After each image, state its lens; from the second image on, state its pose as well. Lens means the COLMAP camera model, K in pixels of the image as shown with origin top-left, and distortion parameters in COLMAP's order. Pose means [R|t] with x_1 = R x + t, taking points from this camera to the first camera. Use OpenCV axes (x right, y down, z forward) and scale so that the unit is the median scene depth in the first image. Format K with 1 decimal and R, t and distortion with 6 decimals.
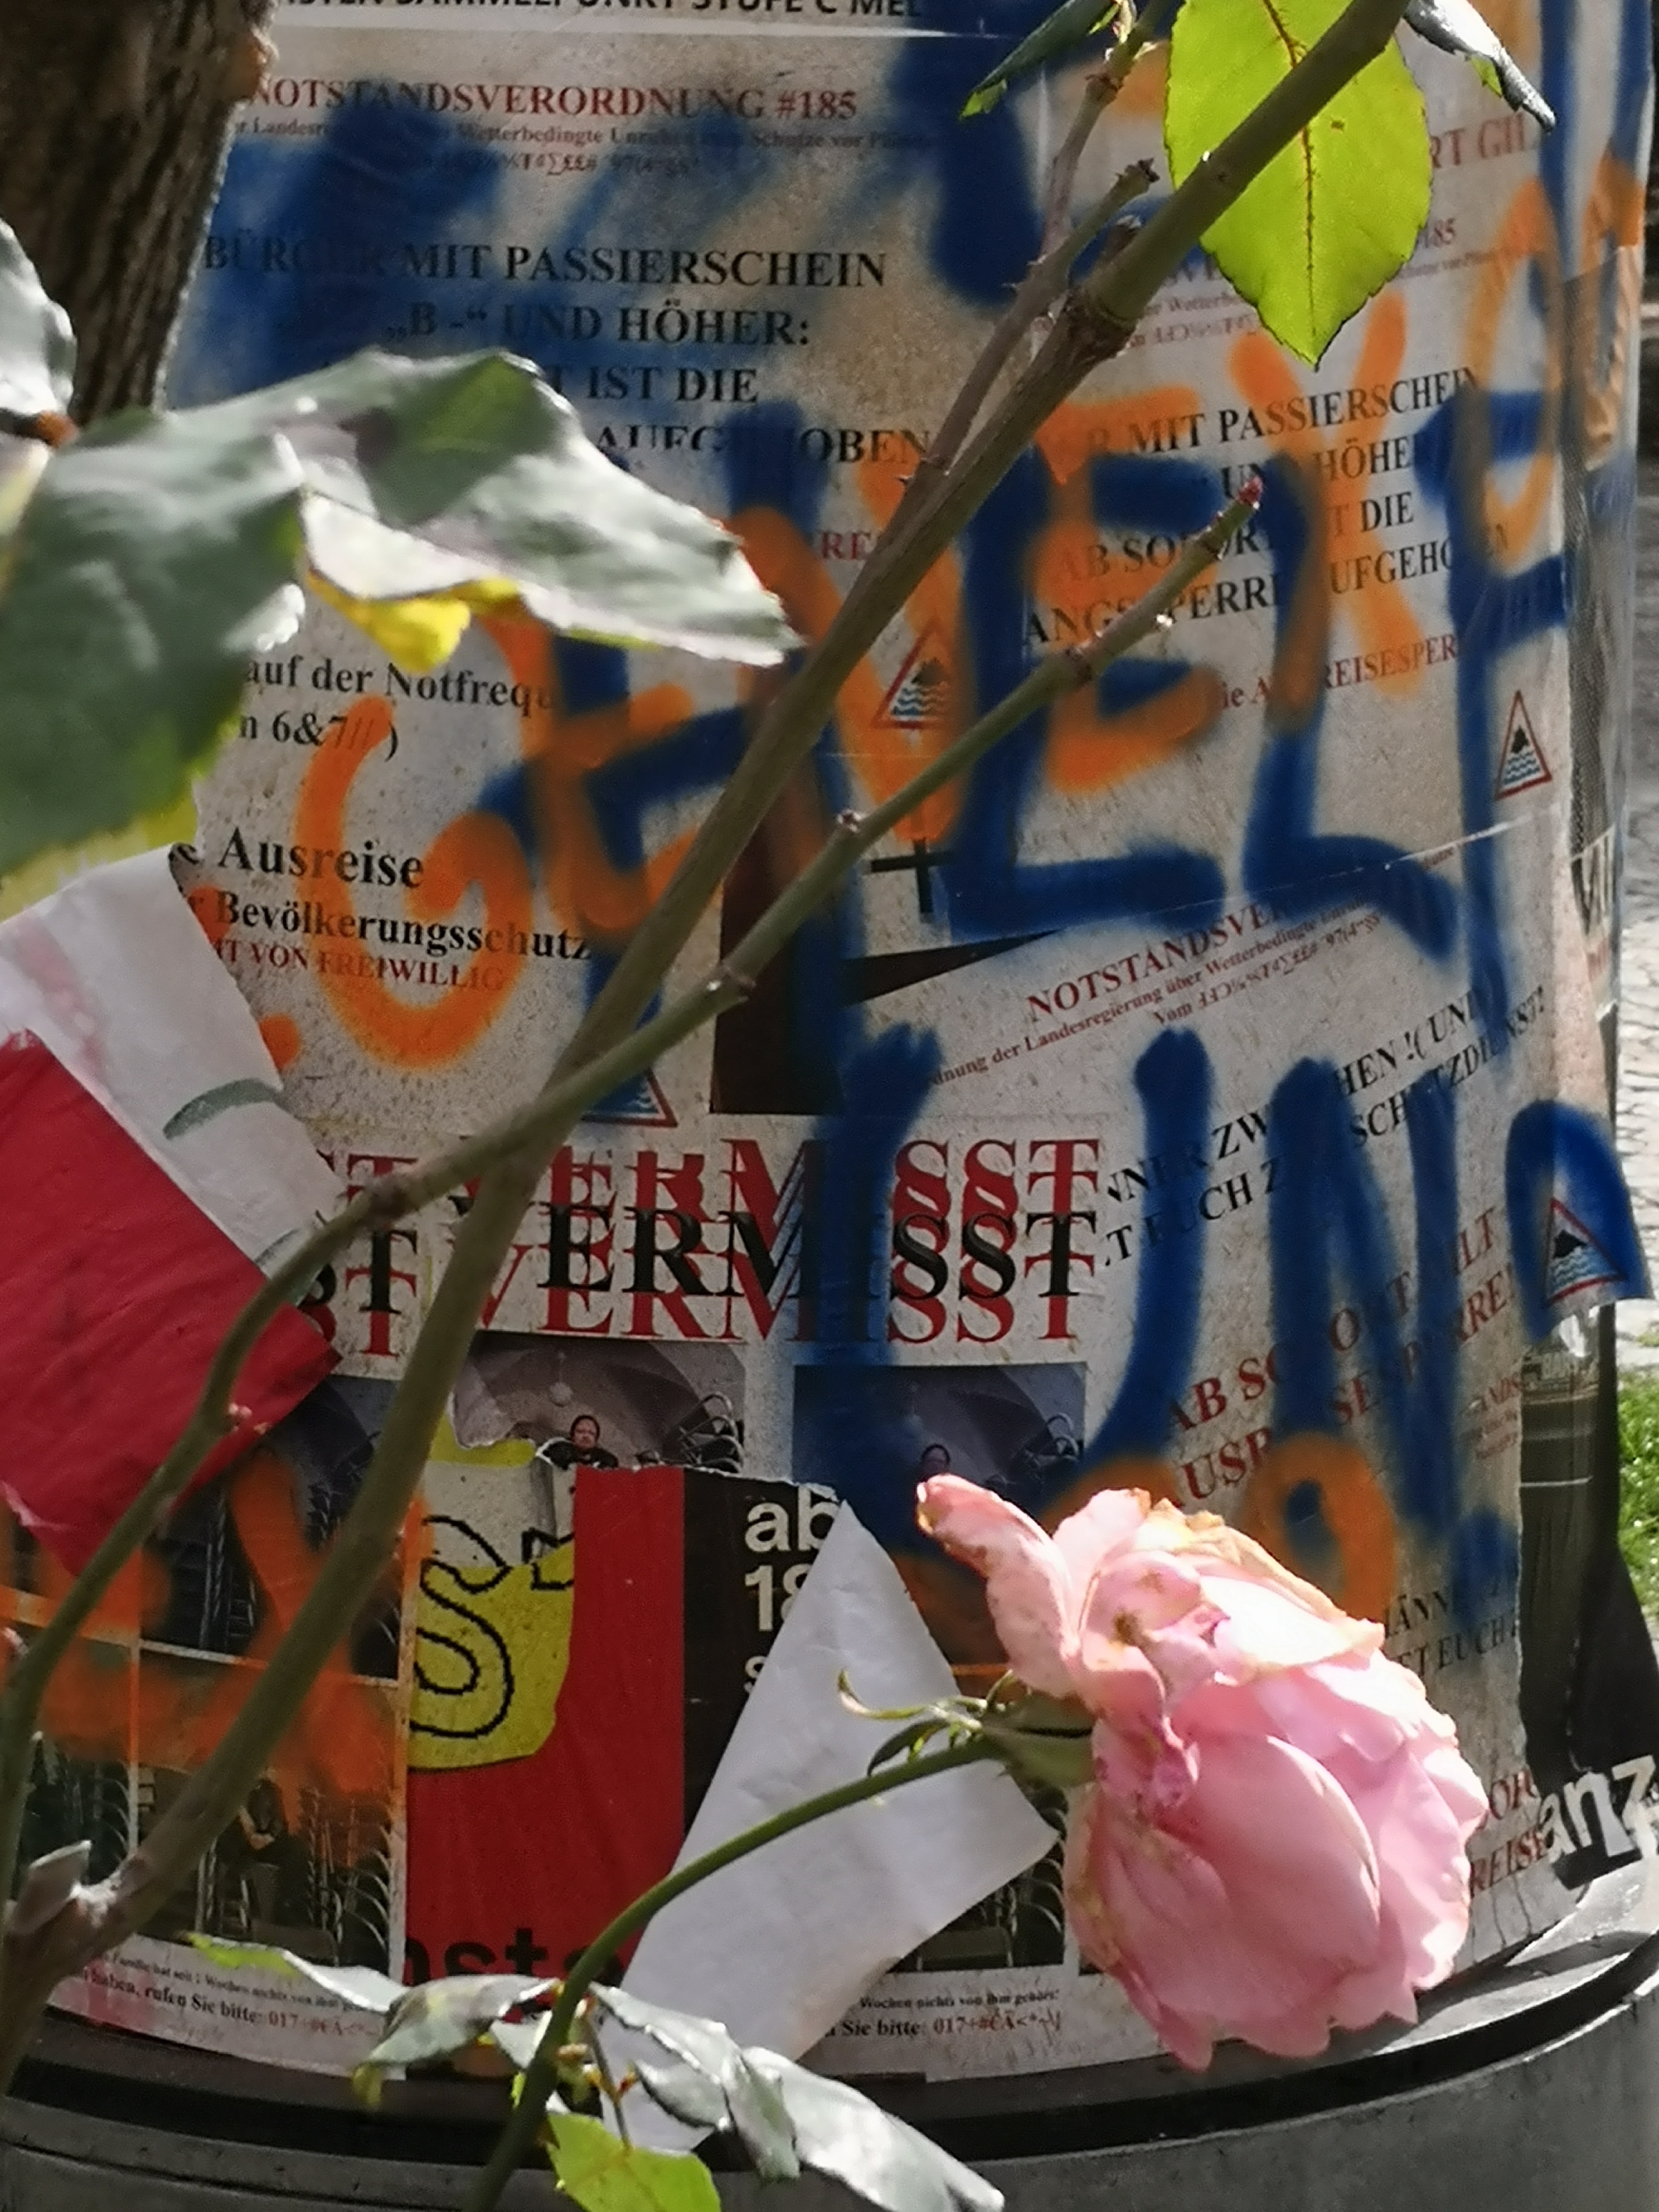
lens RADIAL K [[5361.5, 0, 828.6], [0, 5361.5, 1102.5], [0, 0, 1]] dist [0.123942, 0.000000]
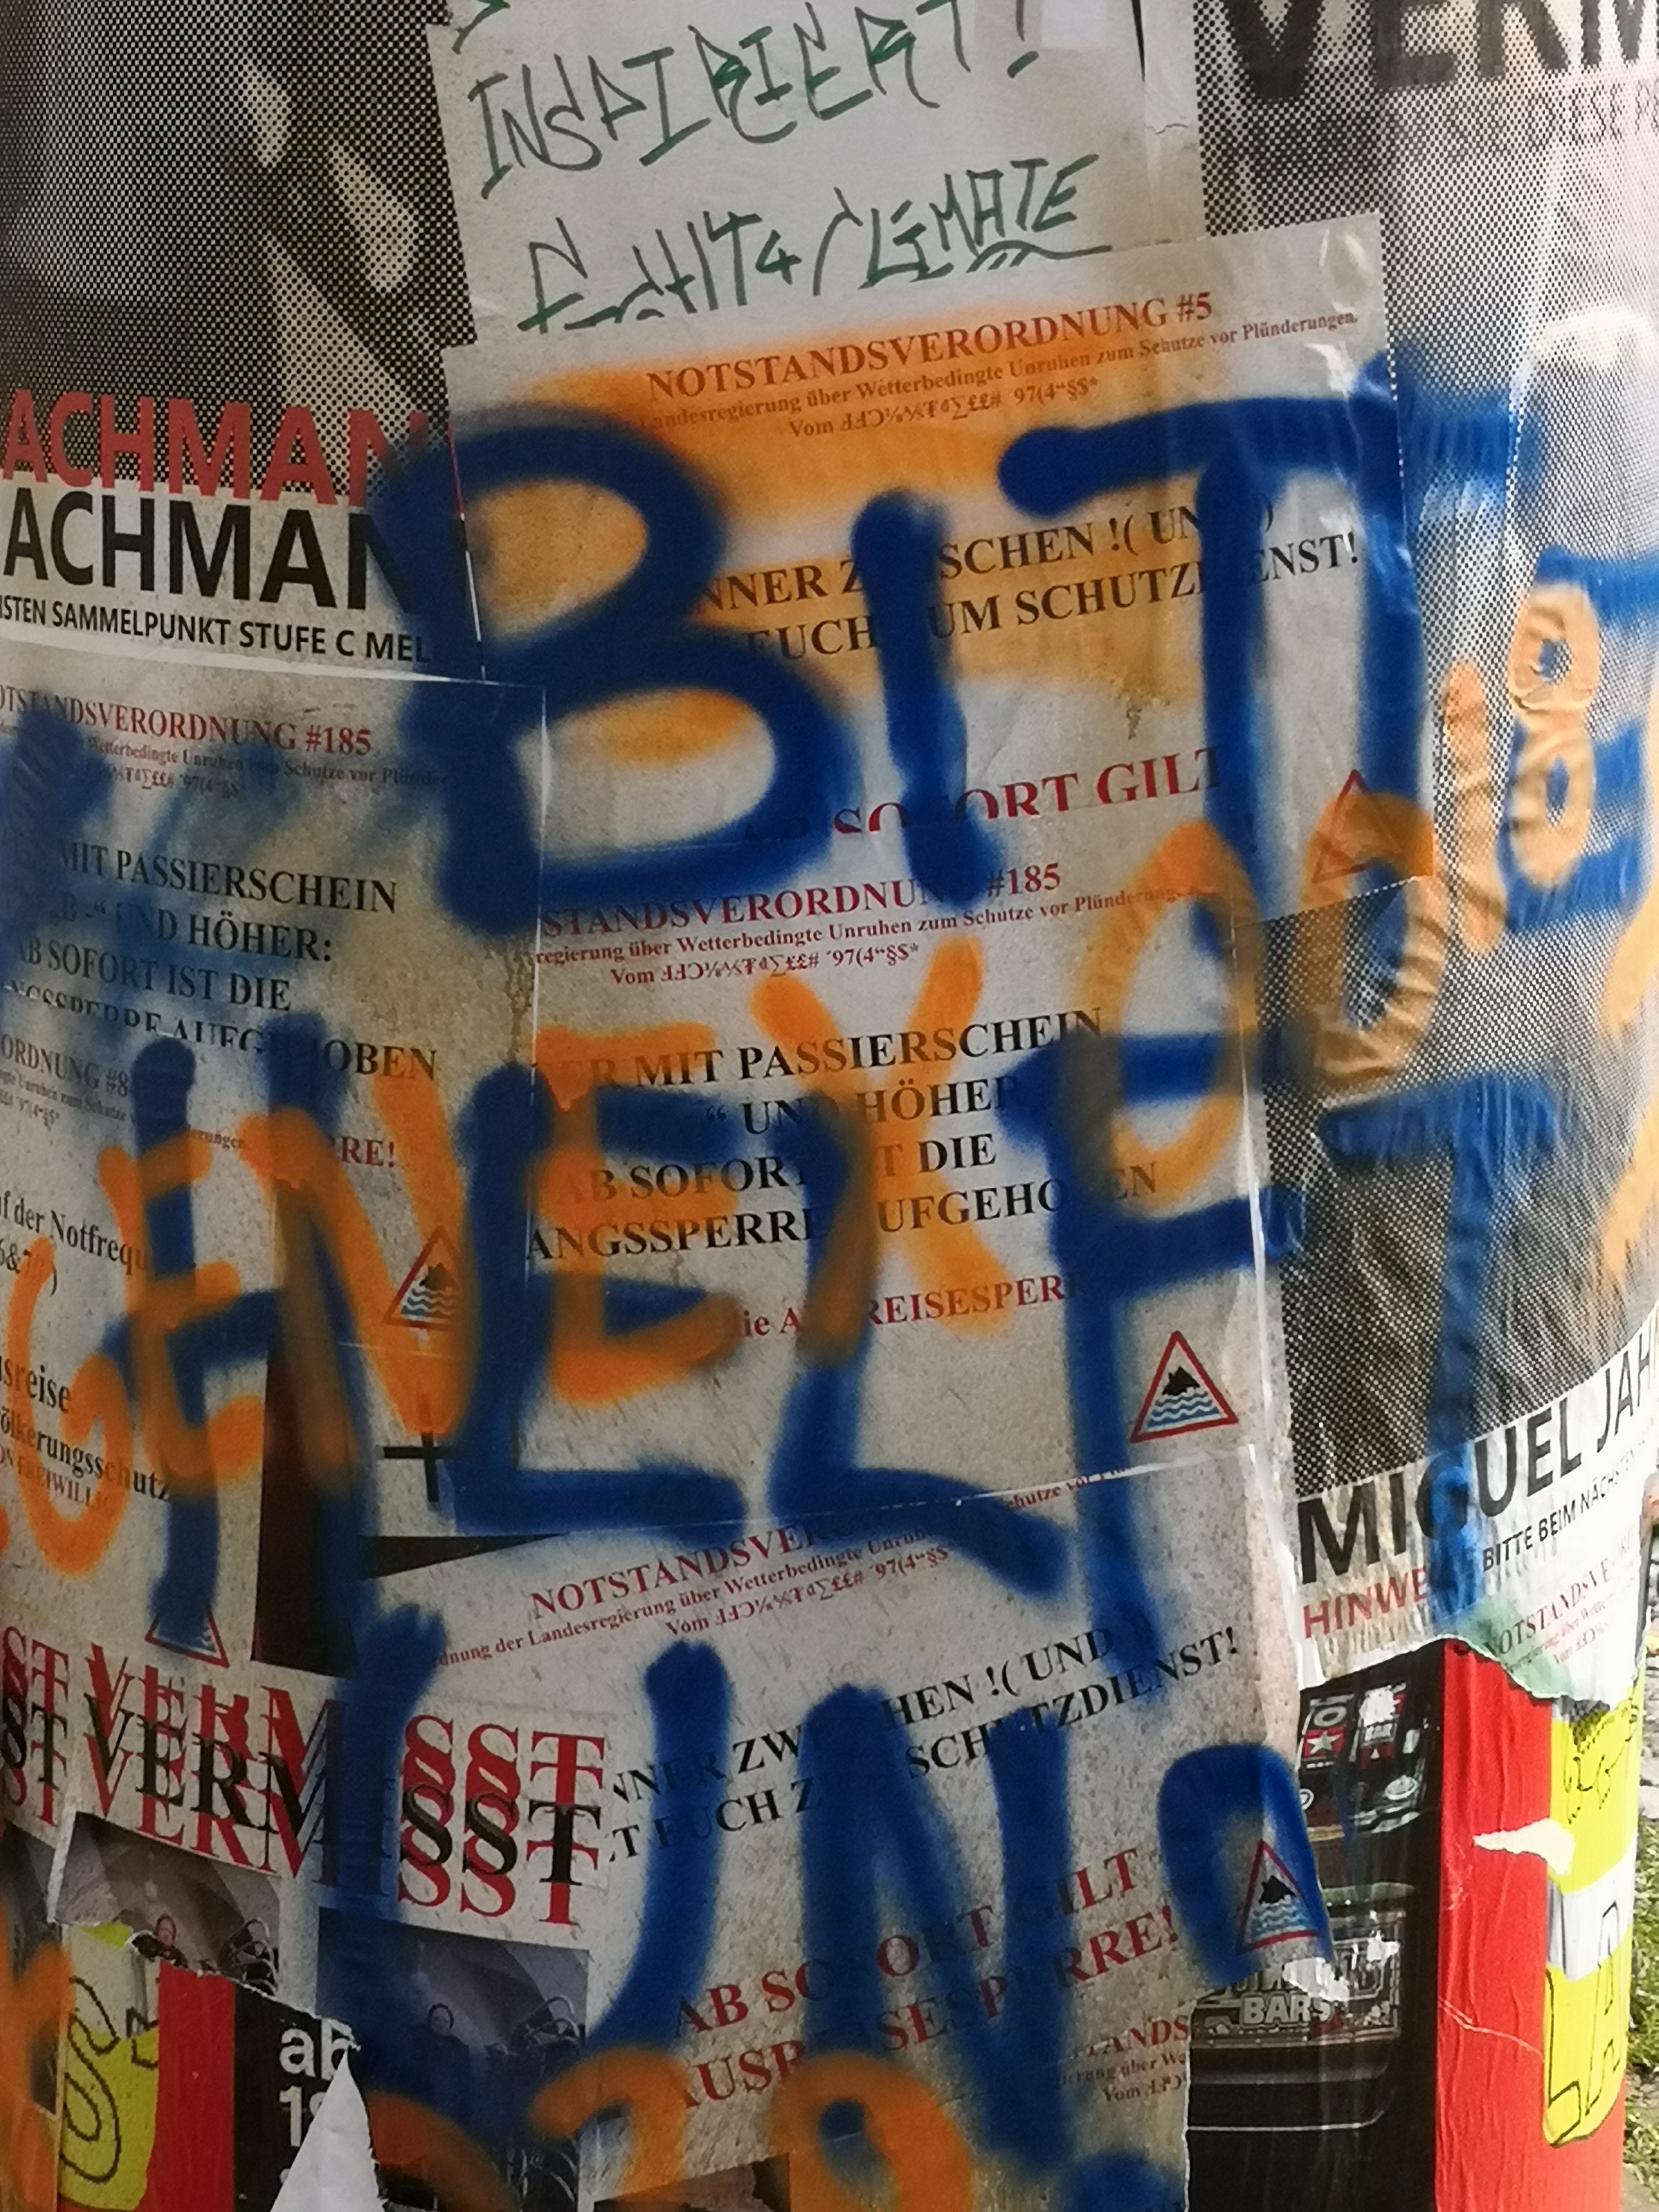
lens RADIAL K [[4483.7, 0, 830.2], [0, 4483.7, 1111.5], [0, 0, 1]] dist [0.112770, 0.000000]
pose [[0.857535, 0.099252, -0.504761, 0.511174], [-0.098355, 0.994743, 0.028504, -0.141594], [0.504936, 0.025203, 0.862789, 0.278746]]
